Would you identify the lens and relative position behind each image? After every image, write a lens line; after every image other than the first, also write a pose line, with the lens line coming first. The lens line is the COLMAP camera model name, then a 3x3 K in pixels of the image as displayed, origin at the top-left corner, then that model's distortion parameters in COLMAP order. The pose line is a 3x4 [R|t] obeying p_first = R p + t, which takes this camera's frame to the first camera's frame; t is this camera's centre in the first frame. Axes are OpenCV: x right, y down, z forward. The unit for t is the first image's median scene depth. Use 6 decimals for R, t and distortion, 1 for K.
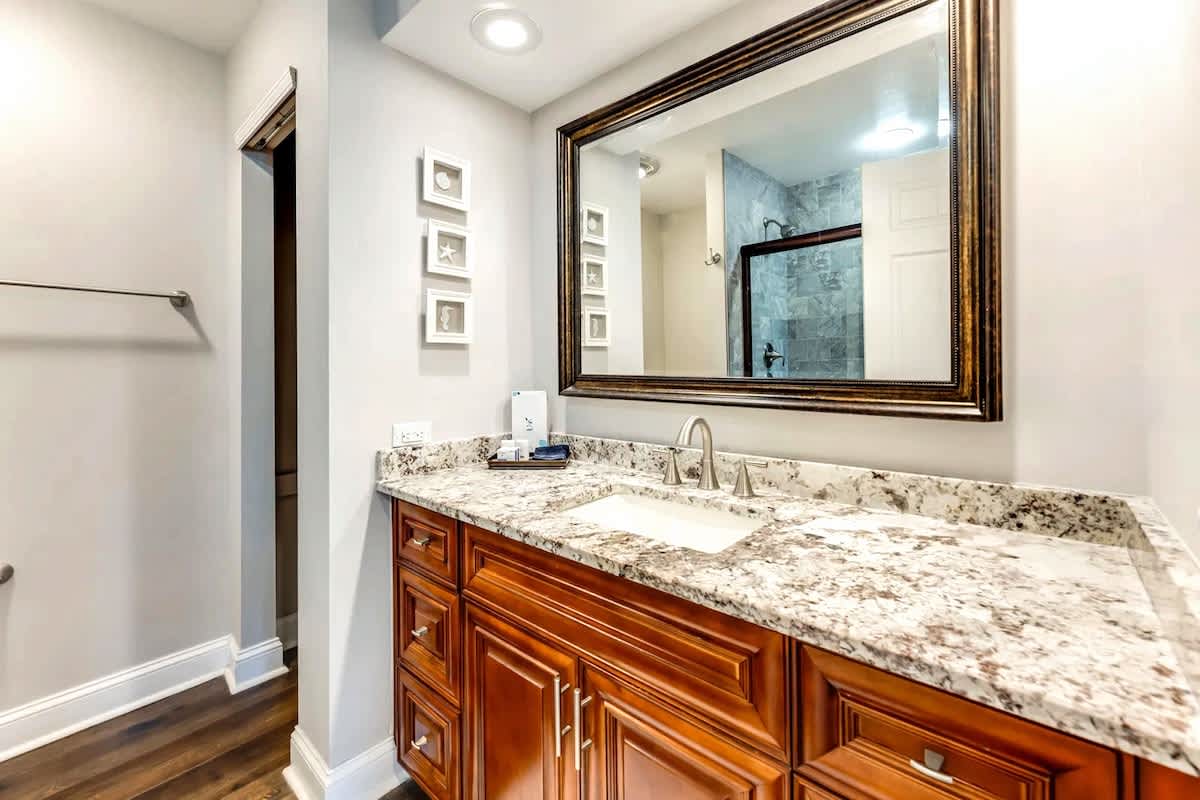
lens RADIAL K [[500.6, 0, 596.1], [0, 500.6, 362.6], [0, 0, 1]] dist [-0.000635, -0.000402]
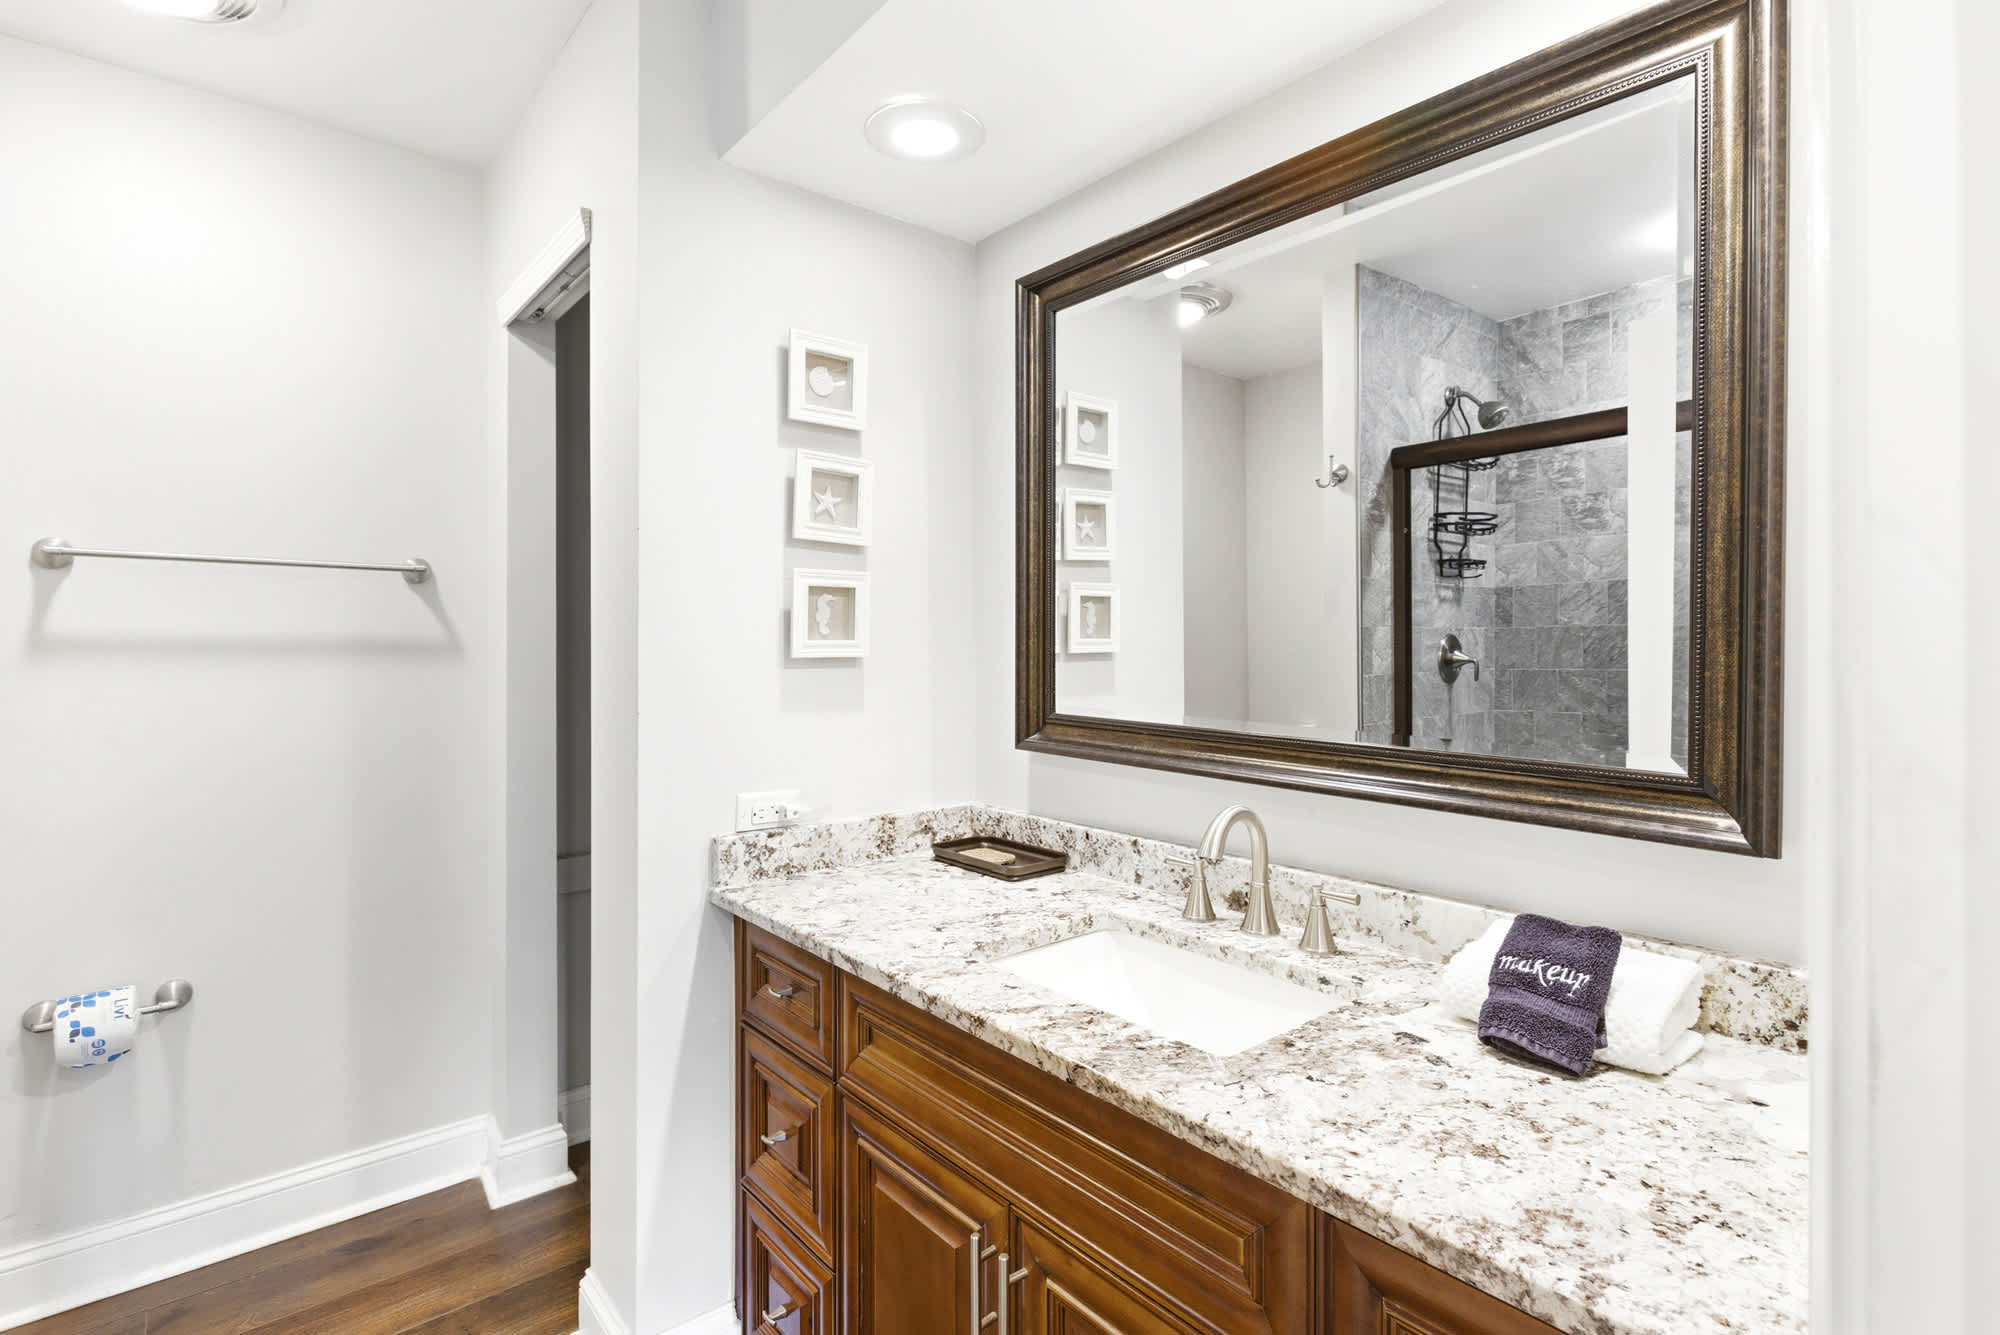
lens RADIAL K [[971.9, 0, 1004.3], [0, 971.9, 654.7], [0, 0, 1]] dist [-0.002533, 0.000205]
pose [[0.989760, 0.015361, -0.141910, 0.080406], [-0.012337, 0.999678, 0.022160, -0.077540], [0.142204, -0.020183, 0.989632, -0.115840]]
